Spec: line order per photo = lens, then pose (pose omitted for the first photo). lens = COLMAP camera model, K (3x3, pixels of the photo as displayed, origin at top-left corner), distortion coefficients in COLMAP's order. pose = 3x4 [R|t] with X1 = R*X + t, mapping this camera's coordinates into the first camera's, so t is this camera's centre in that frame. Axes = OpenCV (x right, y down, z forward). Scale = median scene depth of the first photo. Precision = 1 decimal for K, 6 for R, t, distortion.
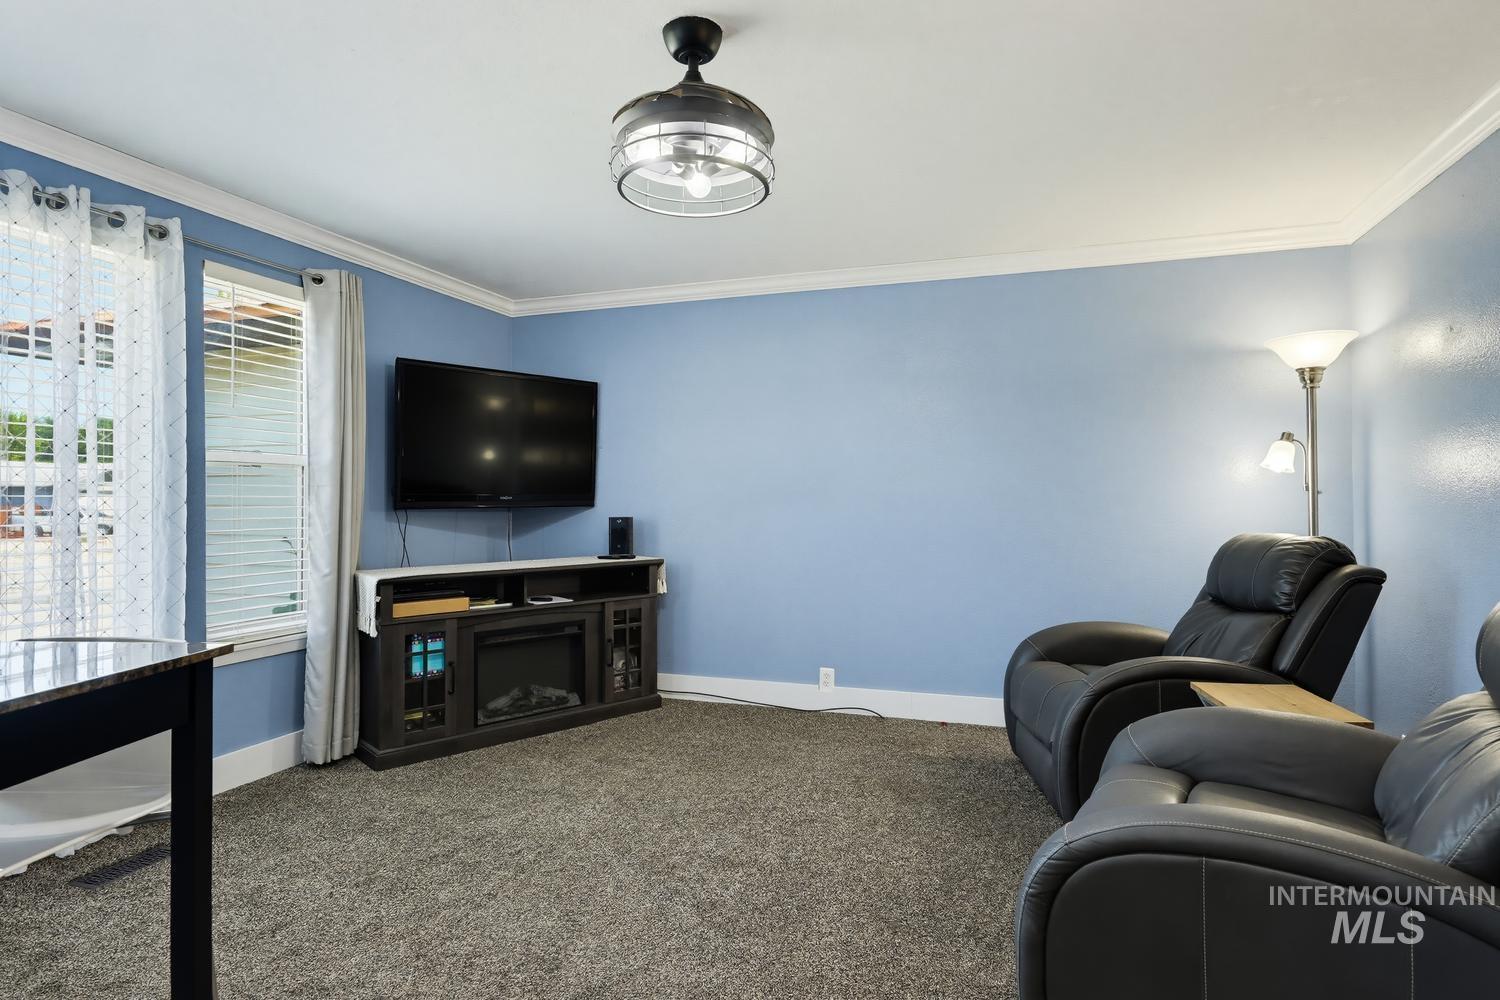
lens RADIAL K [[808.9, 0, 774.0], [0, 808.9, 493.4], [0, 0, 1]] dist [0.002931, 0.001354]
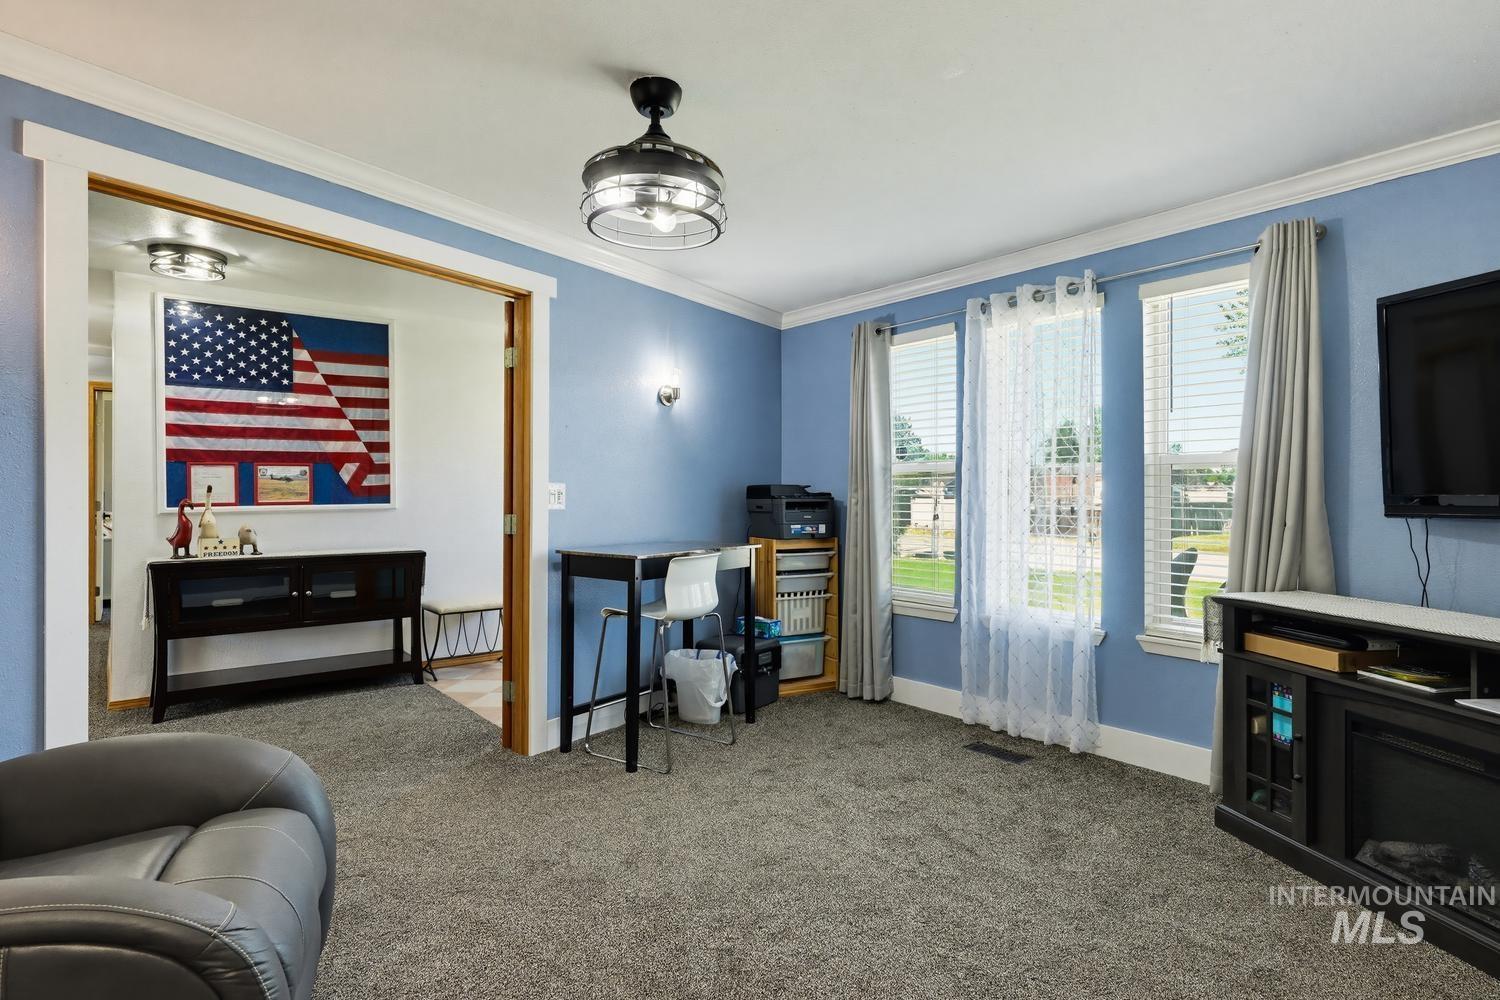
lens RADIAL K [[767.0, 0, 764.1], [0, 767.0, 496.8], [0, 0, 1]] dist [-0.000882, 0.002217]
pose [[-0.539309, 0.000423, -0.842108, 0.416661], [-0.000216, 1.000000, 0.000641, 0.003122], [0.842108, 0.000527, -0.539309, 1.004176]]
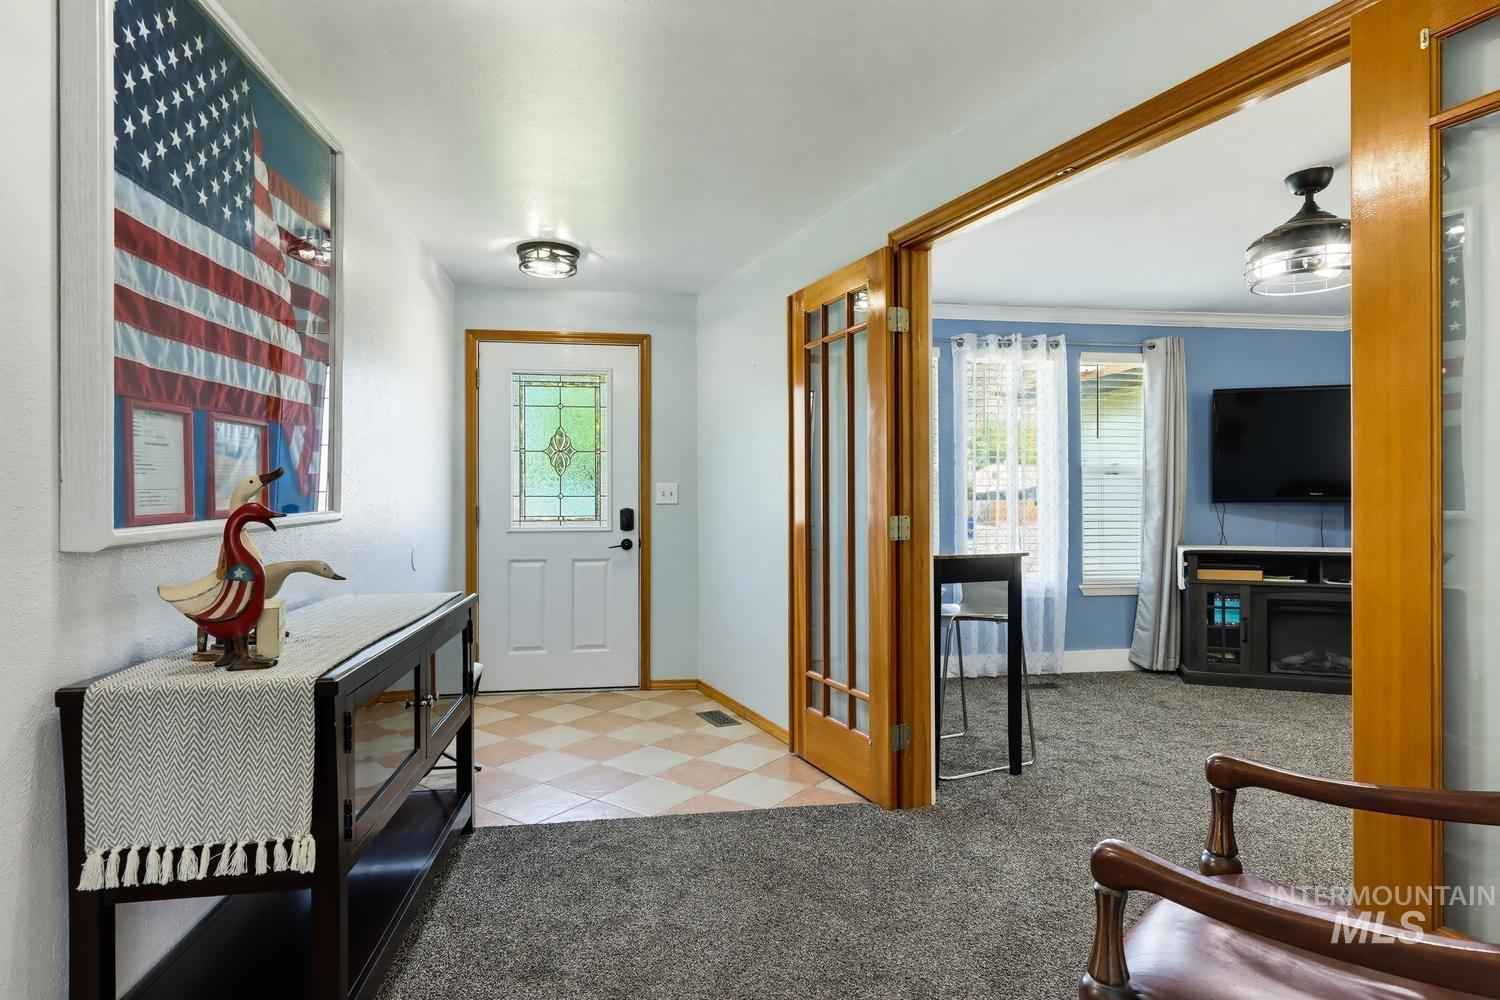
lens RADIAL K [[808.9, 0, 745.9], [0, 808.9, 499.1], [0, 0, 1]] dist [0.002931, 0.001354]
pose [[0.443449, 0.004215, -0.896290, 0.438548], [0.003913, 0.999970, 0.006638, 0.002569], [0.896291, -0.006451, 0.443419, -0.325749]]
